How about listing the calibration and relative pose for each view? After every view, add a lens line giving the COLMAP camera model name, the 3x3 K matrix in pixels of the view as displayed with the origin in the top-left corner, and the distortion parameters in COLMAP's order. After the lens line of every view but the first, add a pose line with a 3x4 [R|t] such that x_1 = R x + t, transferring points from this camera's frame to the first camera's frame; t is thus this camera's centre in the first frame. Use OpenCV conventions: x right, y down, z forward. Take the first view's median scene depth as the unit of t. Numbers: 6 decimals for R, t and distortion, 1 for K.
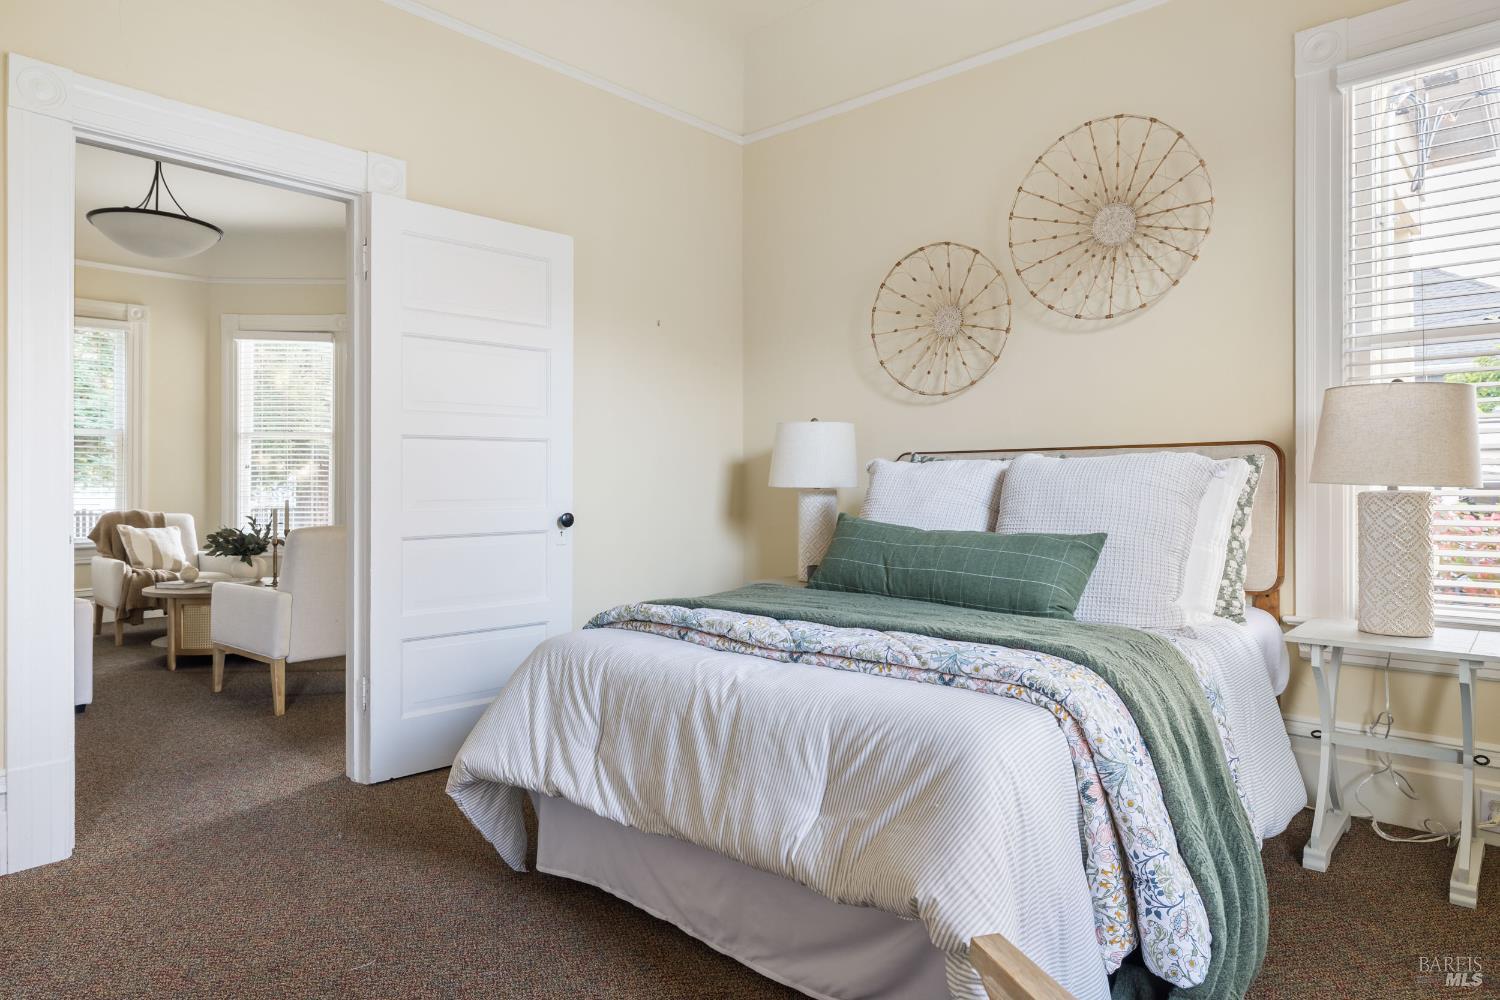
lens RADIAL K [[911.0, 0, 736.7], [0, 911.0, 491.1], [0, 0, 1]] dist [-0.000293, -0.003596]
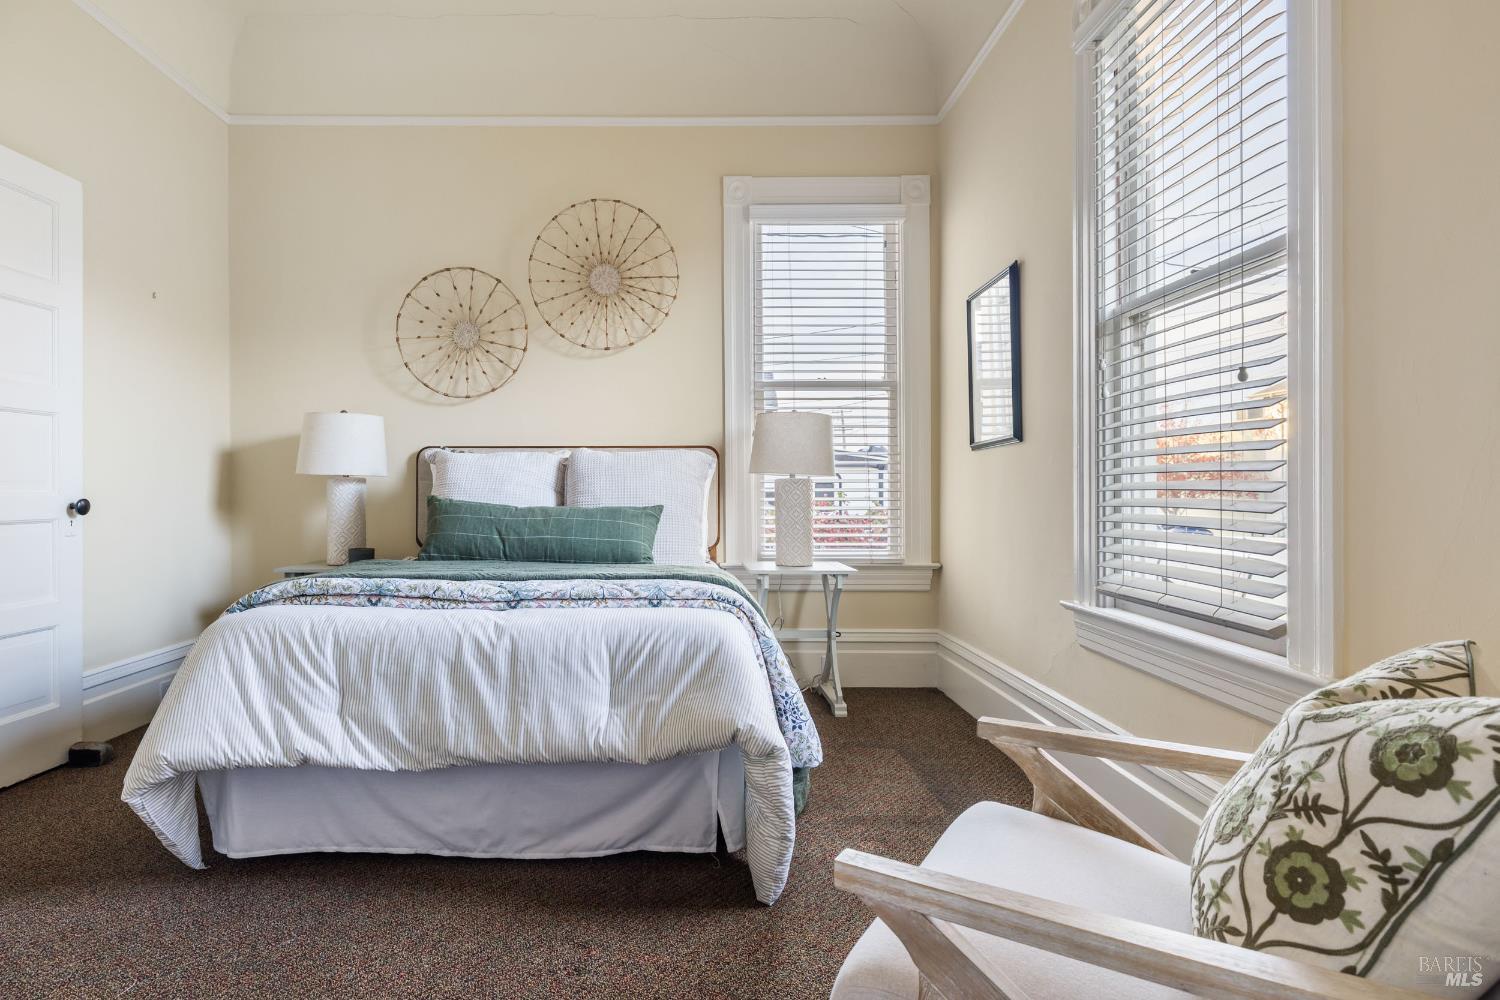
lens RADIAL K [[794.4, 0, 741.9], [0, 794.4, 493.3], [0, 0, 1]] dist [-0.004178, 0.001303]
pose [[0.732765, -0.002223, 0.680478, -0.328500], [0.002058, 0.999997, 0.001050, 0.026439], [-0.680479, 0.000631, 0.732768, 0.019351]]
